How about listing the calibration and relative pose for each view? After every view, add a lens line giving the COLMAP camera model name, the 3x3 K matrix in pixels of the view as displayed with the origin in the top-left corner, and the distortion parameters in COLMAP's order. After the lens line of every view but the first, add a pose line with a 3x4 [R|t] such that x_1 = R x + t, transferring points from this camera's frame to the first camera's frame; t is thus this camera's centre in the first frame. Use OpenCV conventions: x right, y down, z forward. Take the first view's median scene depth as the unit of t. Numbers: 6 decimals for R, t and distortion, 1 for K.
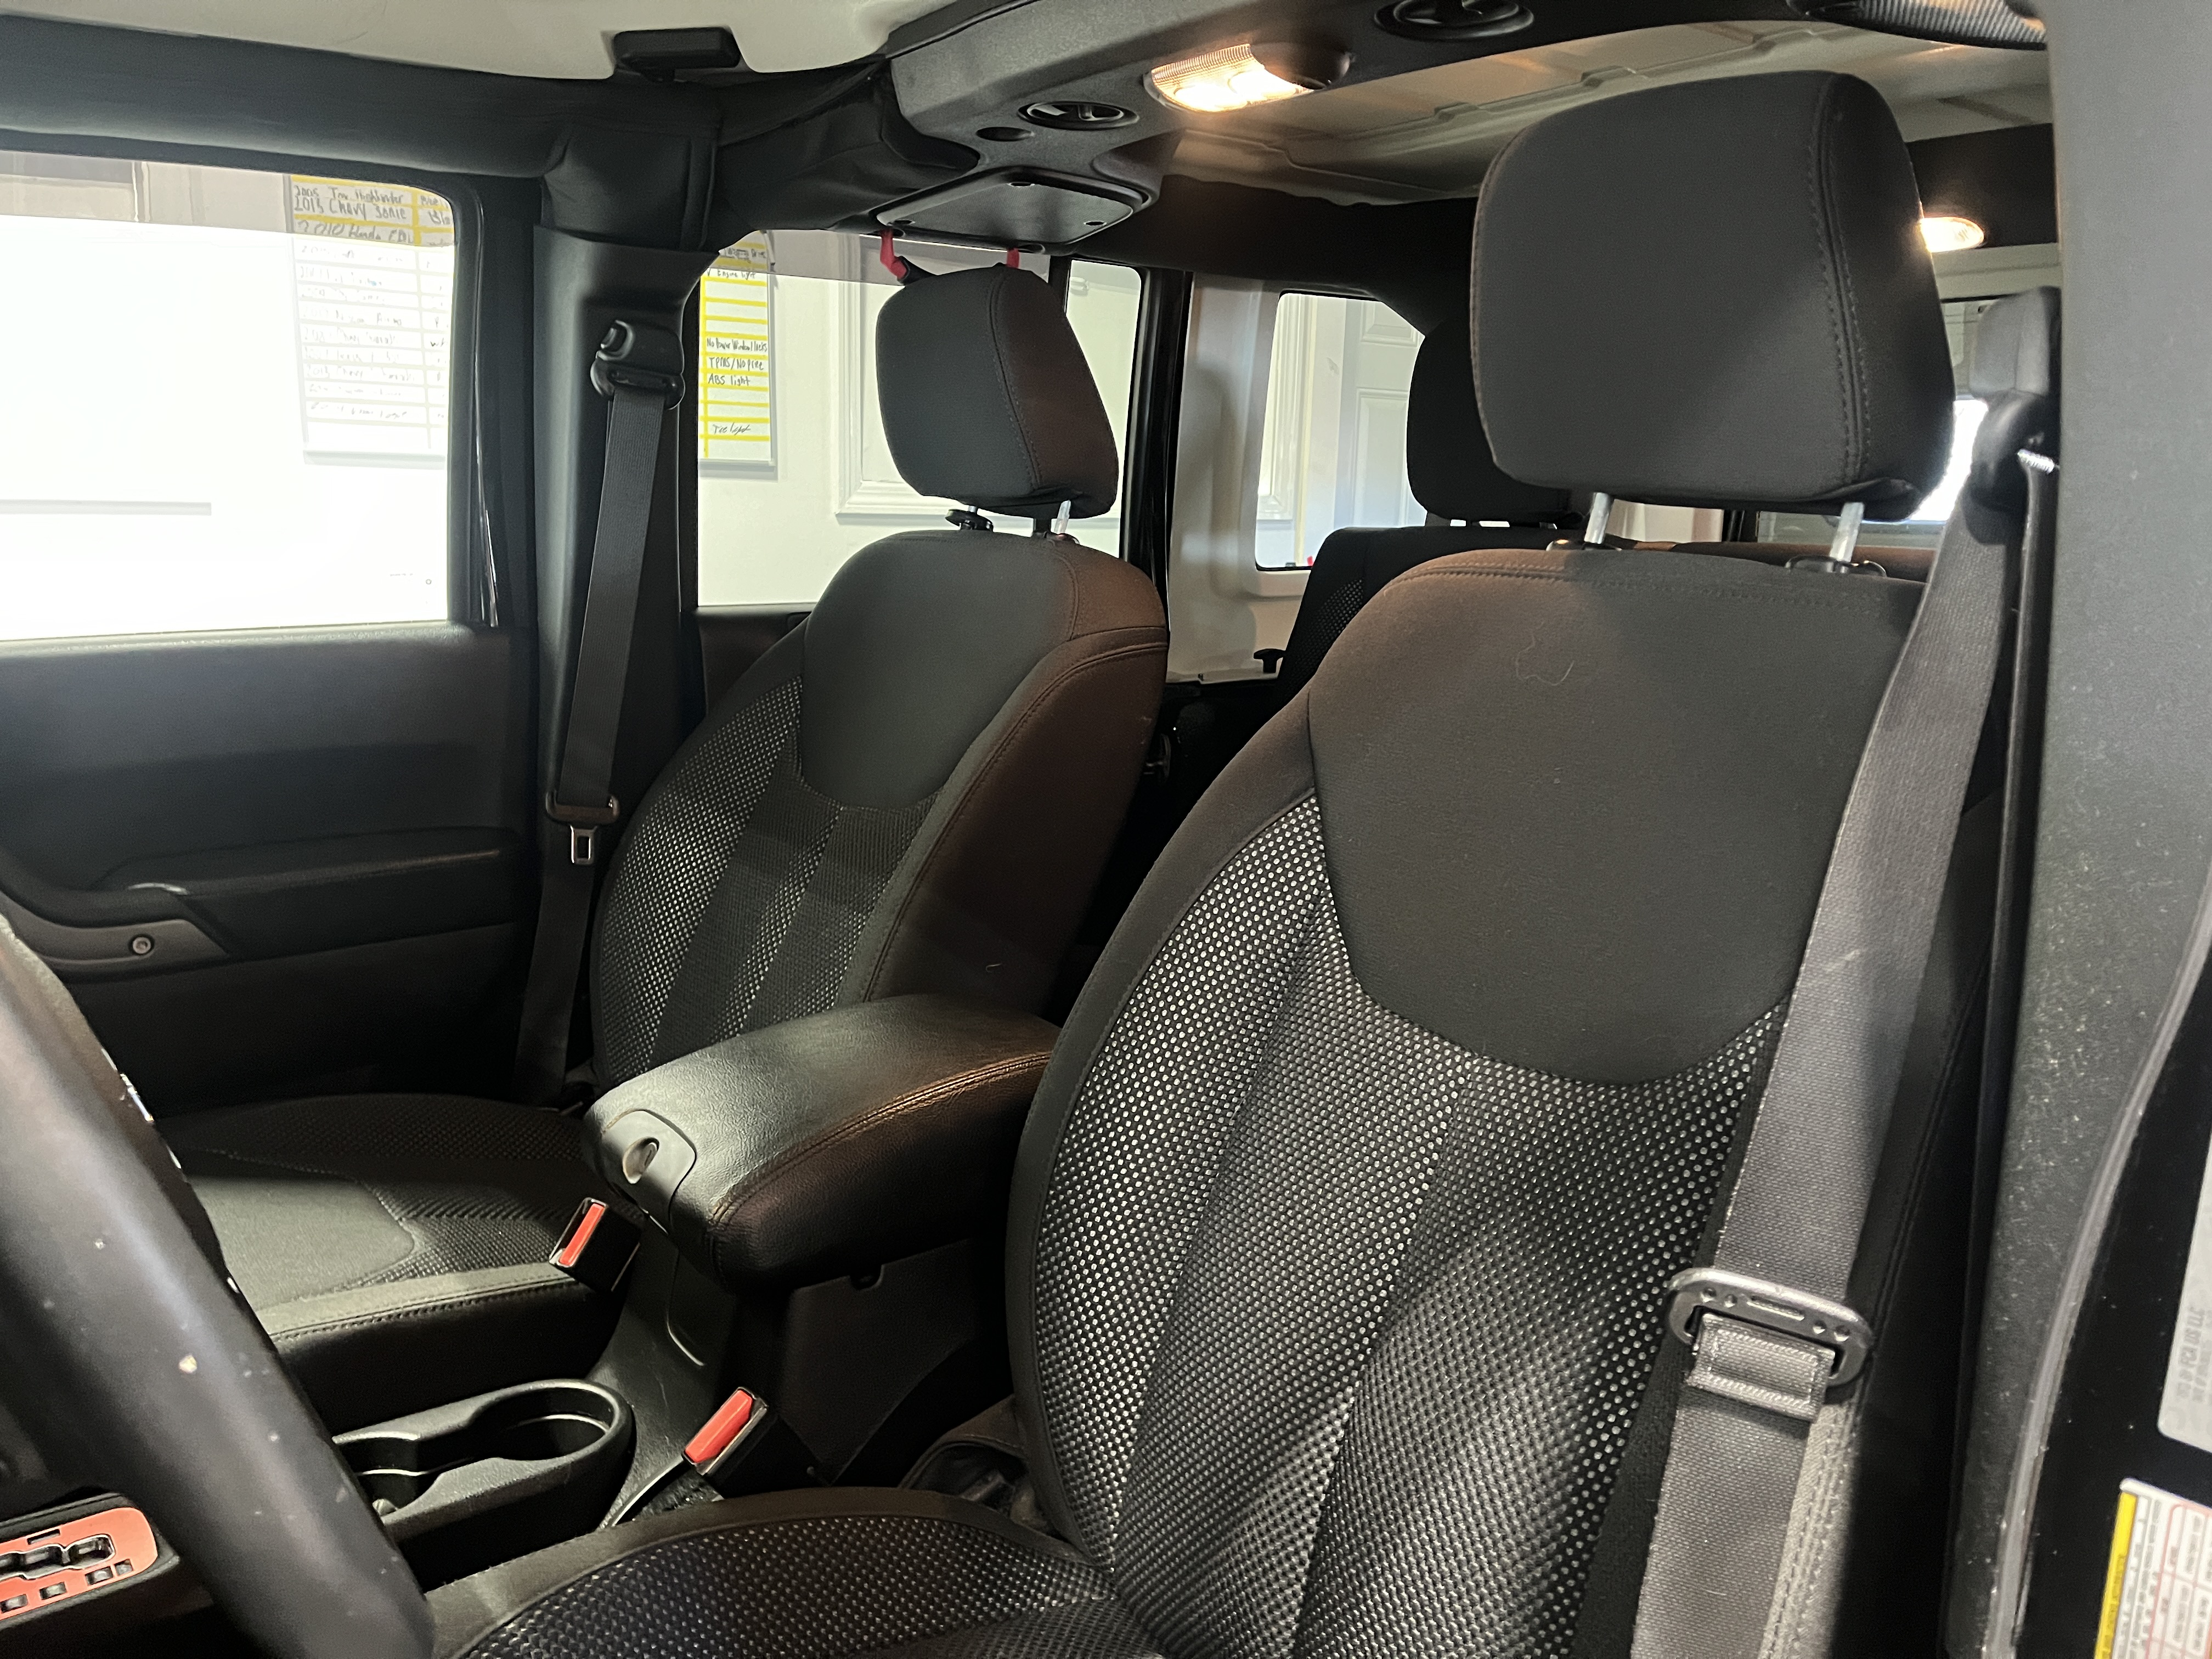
lens RADIAL K [[1696.3, 0, 1106.0], [0, 1696.3, 829.5], [0, 0, 1]] dist [0.100177, -0.161117]
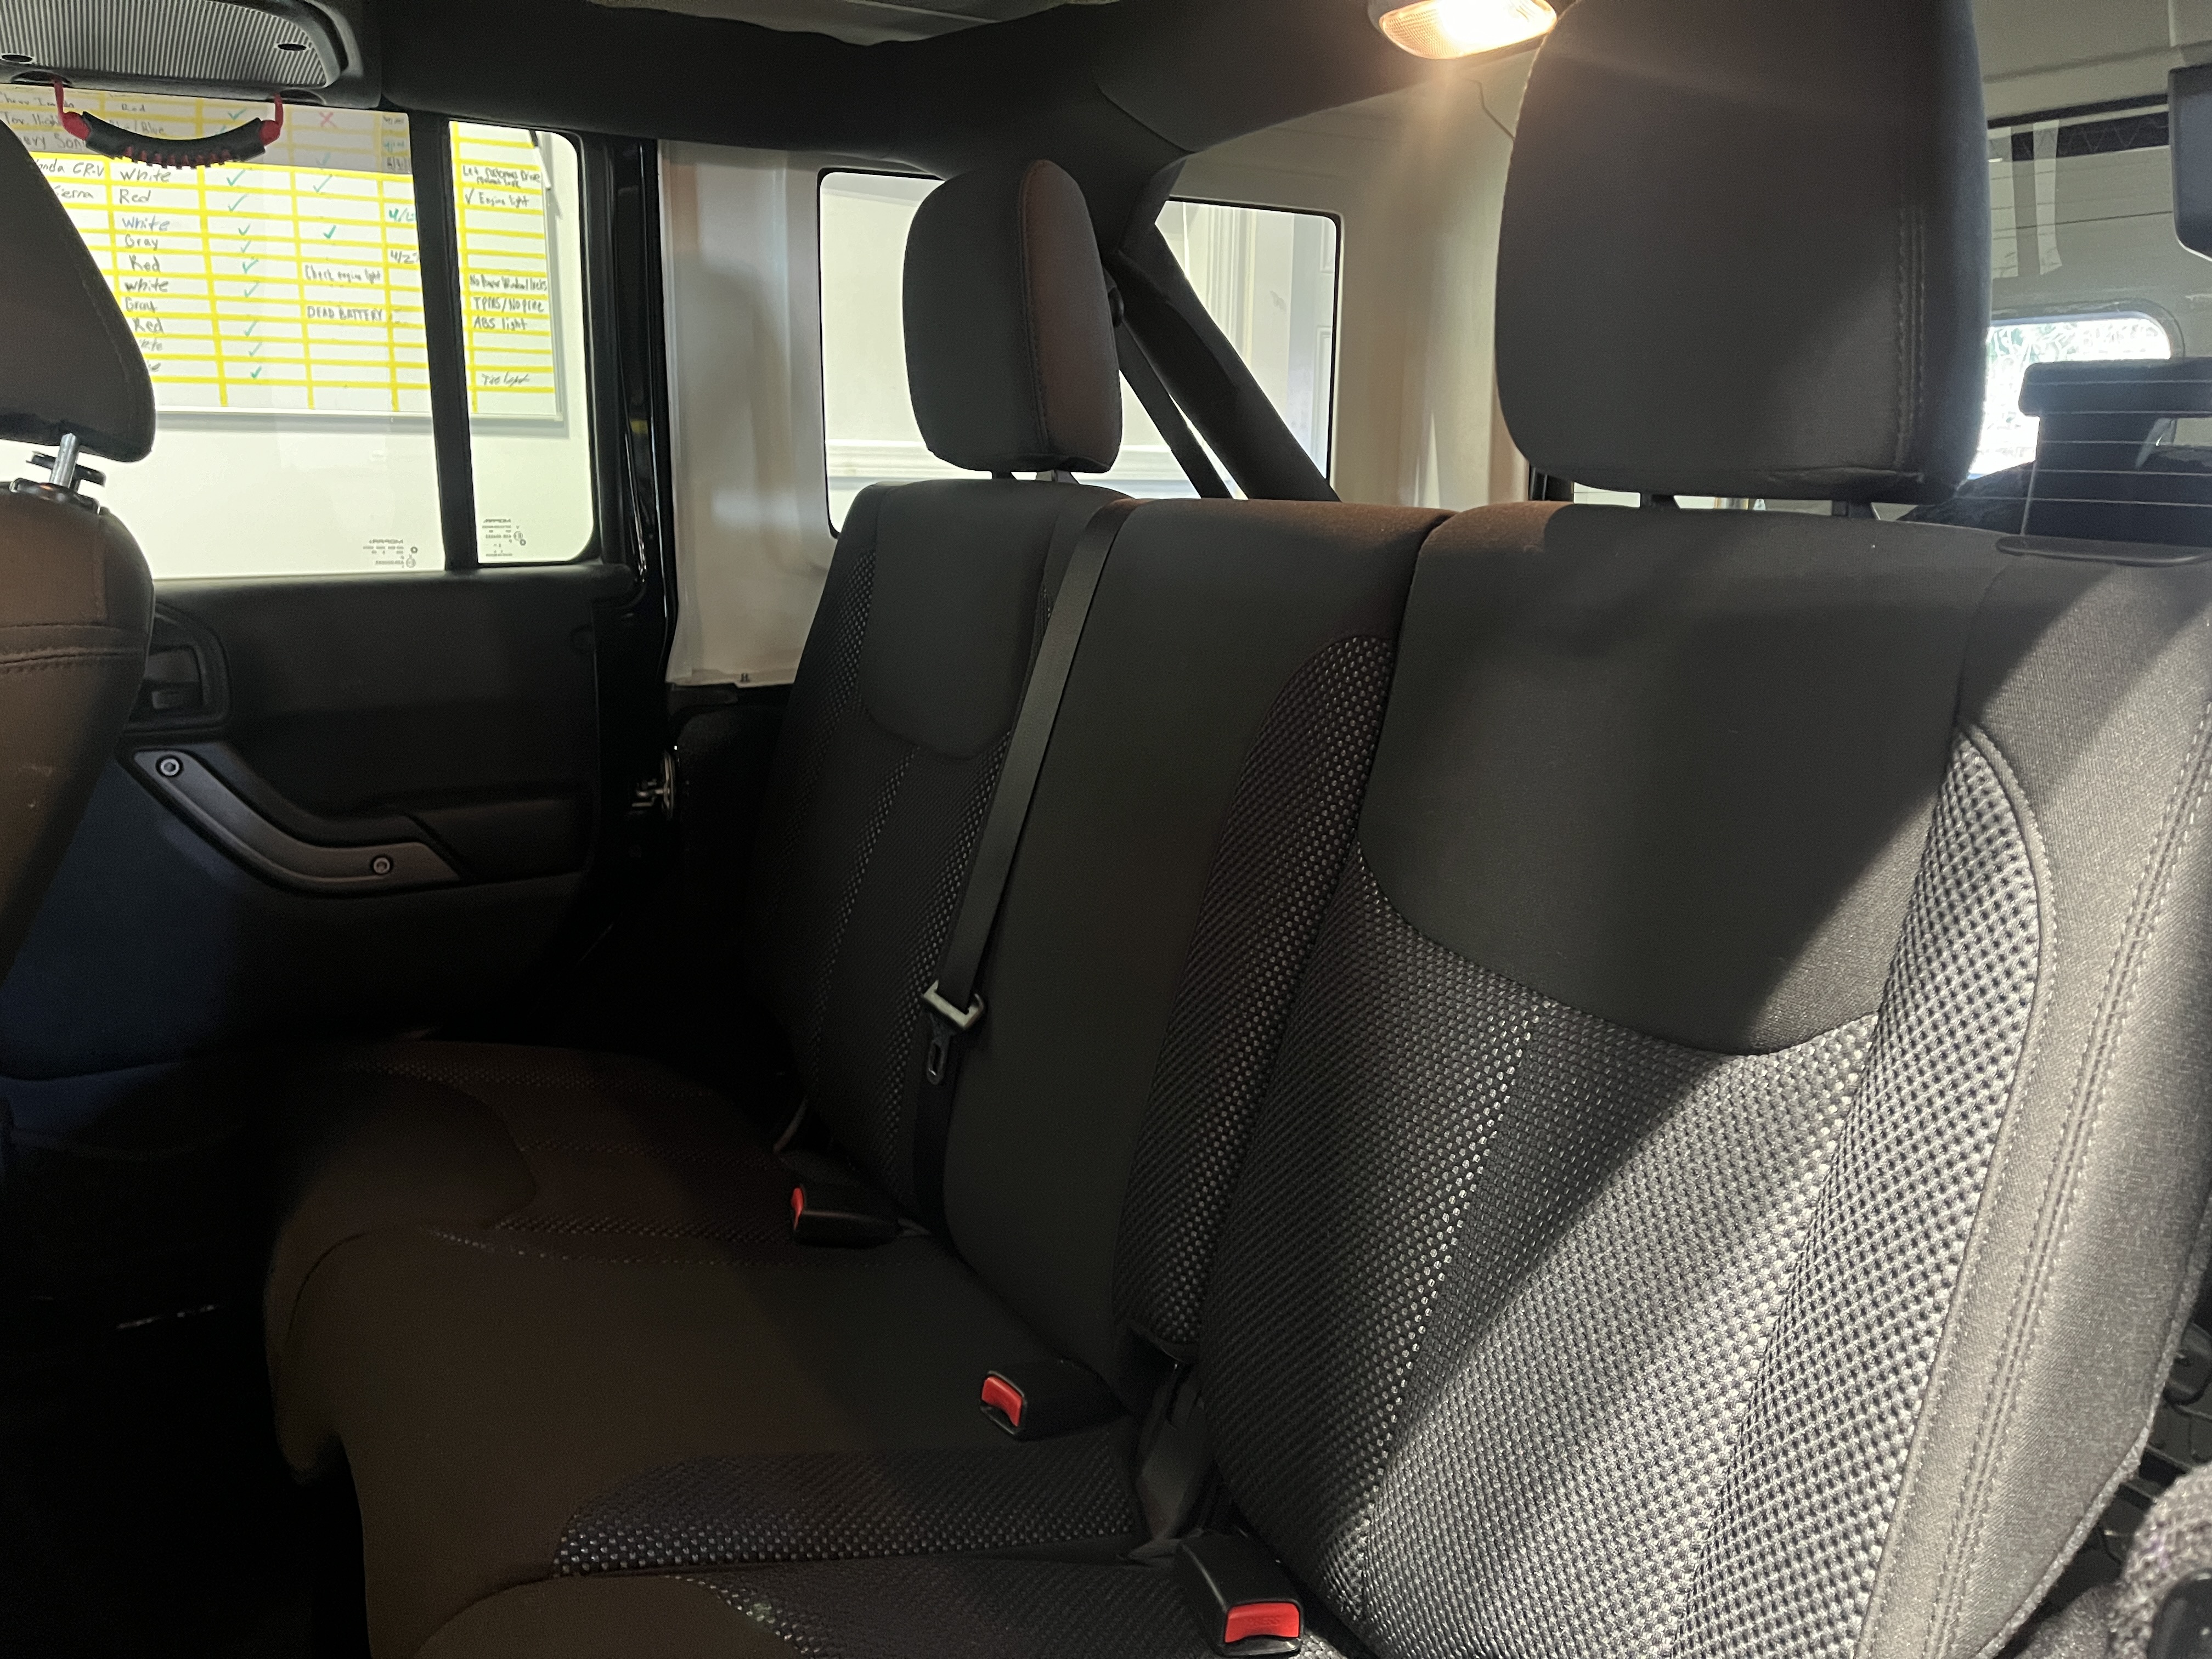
lens RADIAL K [[1689.9, 0, 1114.3], [0, 1689.9, 837.0], [0, 0, 1]] dist [0.080487, -0.105631]
pose [[0.995328, 0.008164, -0.096208, 0.181173], [-0.005673, 0.999642, 0.026143, -0.023687], [0.096387, -0.025475, 0.995018, 0.150069]]
